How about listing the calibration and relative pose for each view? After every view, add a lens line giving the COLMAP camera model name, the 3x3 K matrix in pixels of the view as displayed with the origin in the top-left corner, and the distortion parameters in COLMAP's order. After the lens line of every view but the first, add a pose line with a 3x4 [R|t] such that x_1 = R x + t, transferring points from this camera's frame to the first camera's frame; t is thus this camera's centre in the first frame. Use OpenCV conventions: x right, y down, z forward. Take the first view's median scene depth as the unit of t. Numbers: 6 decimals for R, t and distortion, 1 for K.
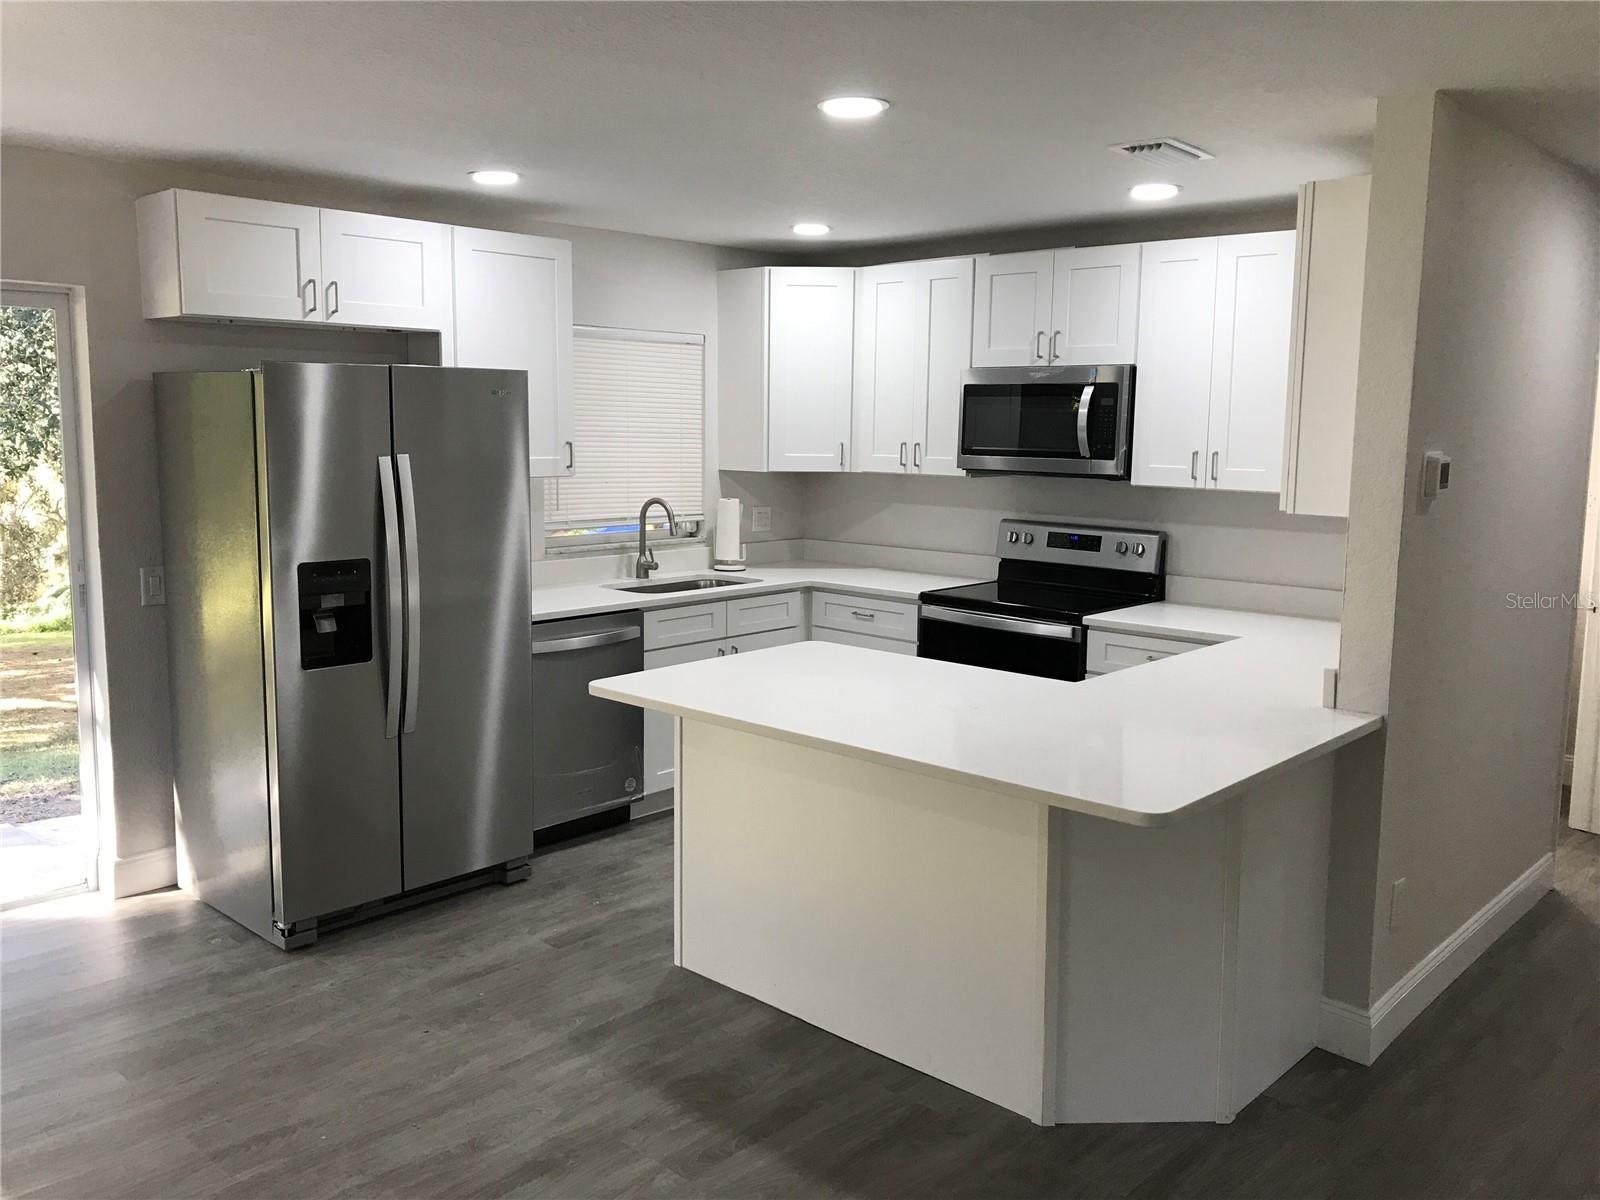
lens RADIAL K [[1312.4, 0, 804.3], [0, 1312.4, 592.8], [0, 0, 1]] dist [0.015101, -0.001909]
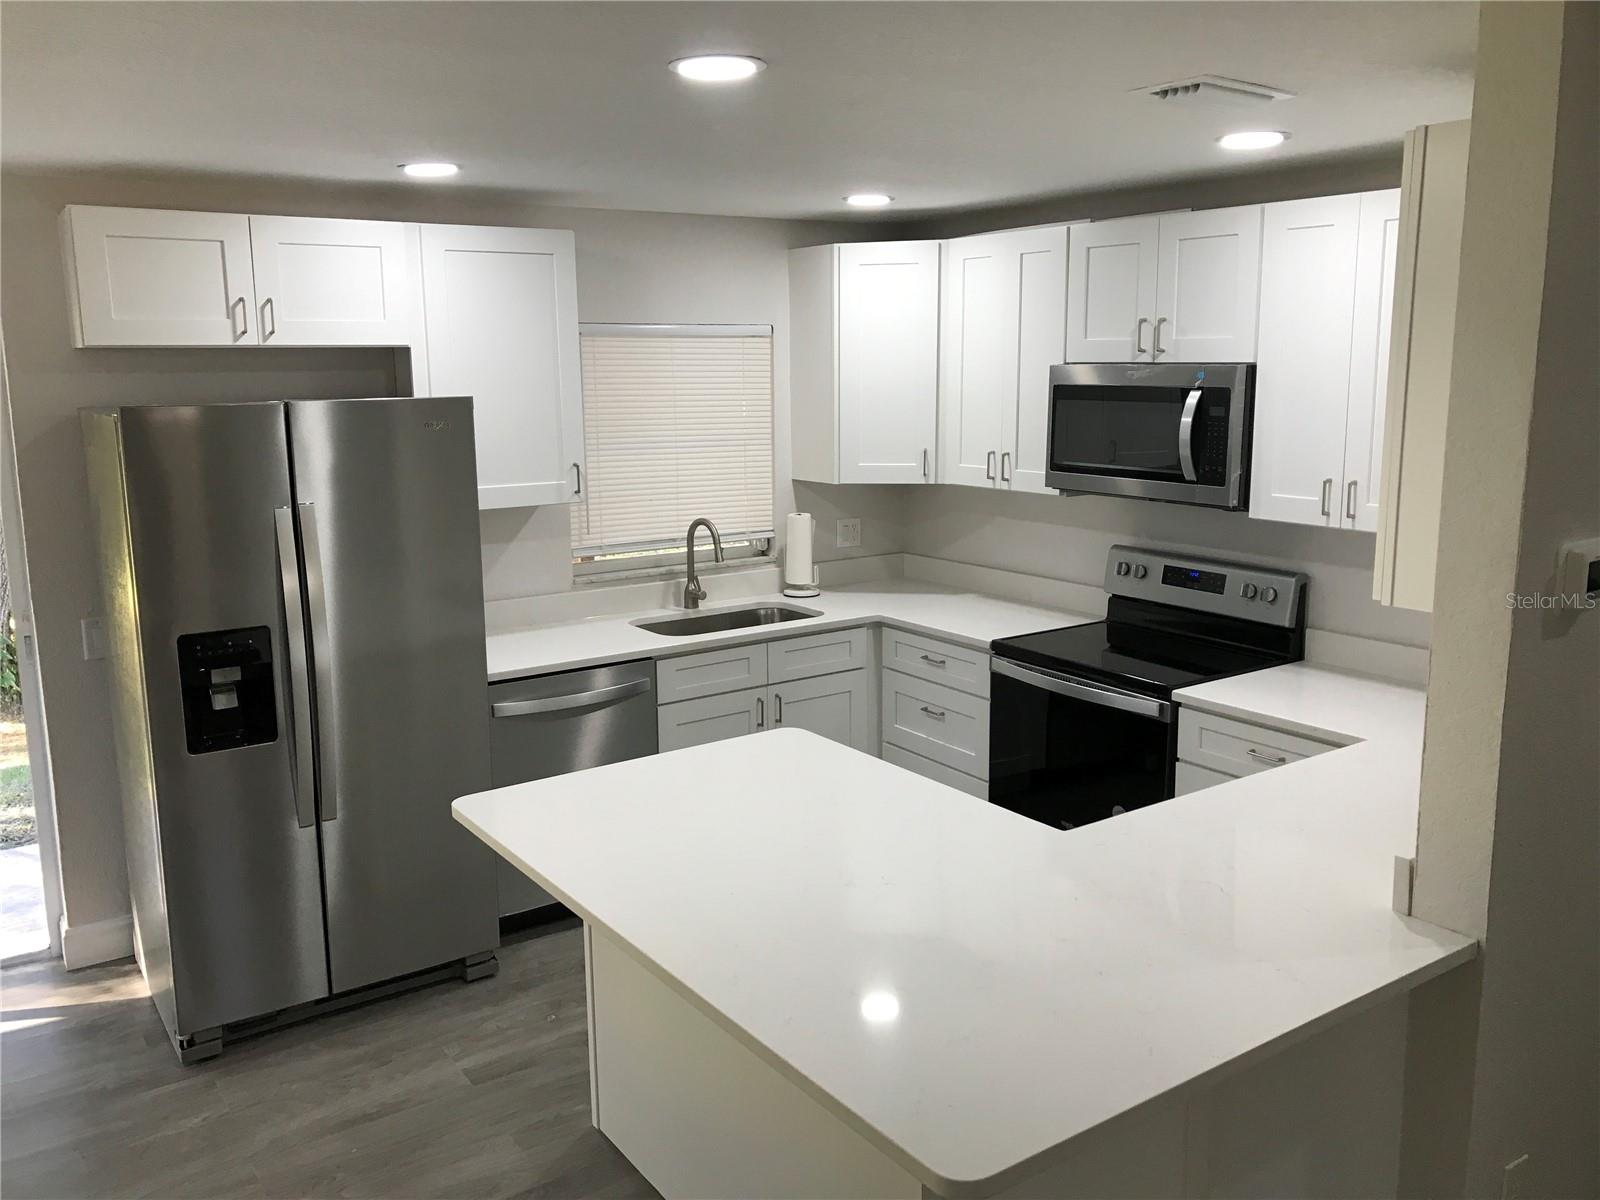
lens RADIAL K [[1312.4, 0, 804.3], [0, 1312.4, 592.8], [0, 0, 1]] dist [0.015101, -0.001909]
pose [[0.975491, 0.017305, -0.219356, 0.162168], [-0.006848, 0.998807, 0.048345, -0.073036], [0.219931, -0.045658, 0.974446, 0.182067]]
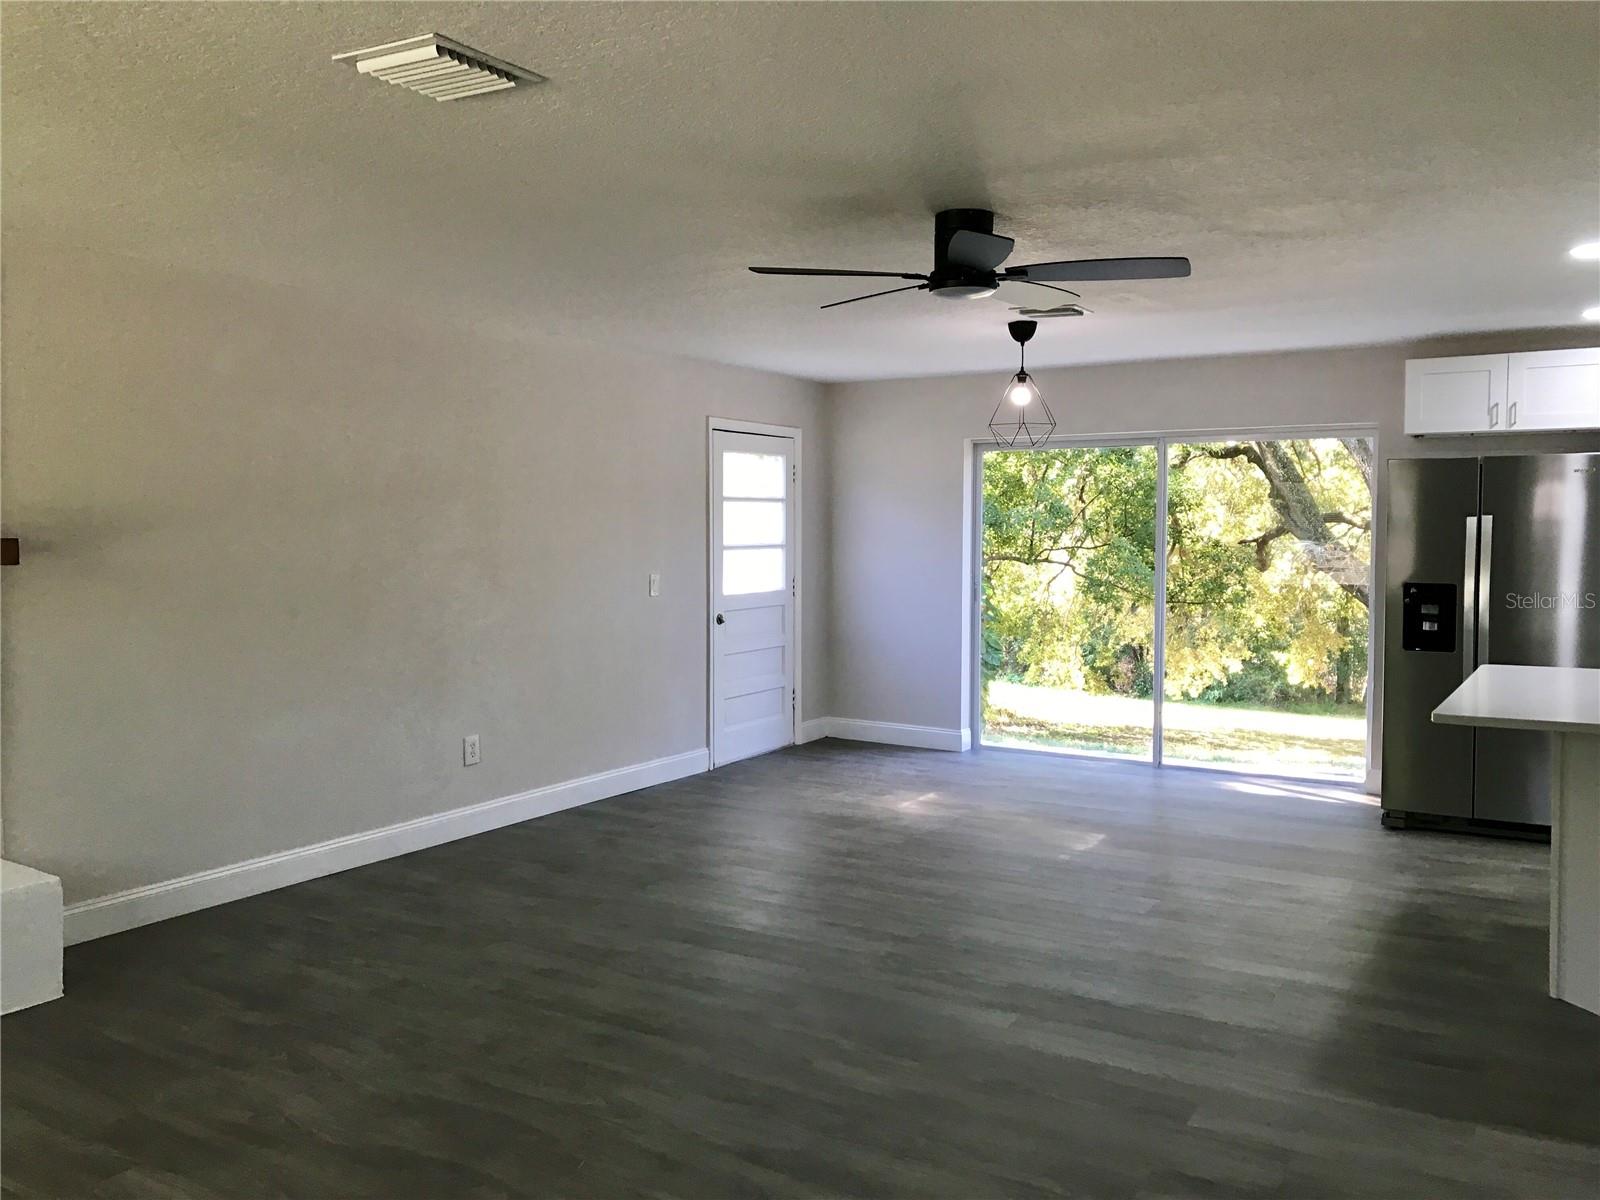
lens RADIAL K [[1383.1, 0, 799.1], [0, 1383.1, 600.7], [0, 0, 1]] dist [0.007365, -0.000661]
pose [[0.202928, 0.039908, -0.978380, 0.855831], [-0.125332, 0.992009, 0.014468, 0.051002], [0.971140, 0.119686, 0.206308, -0.052251]]
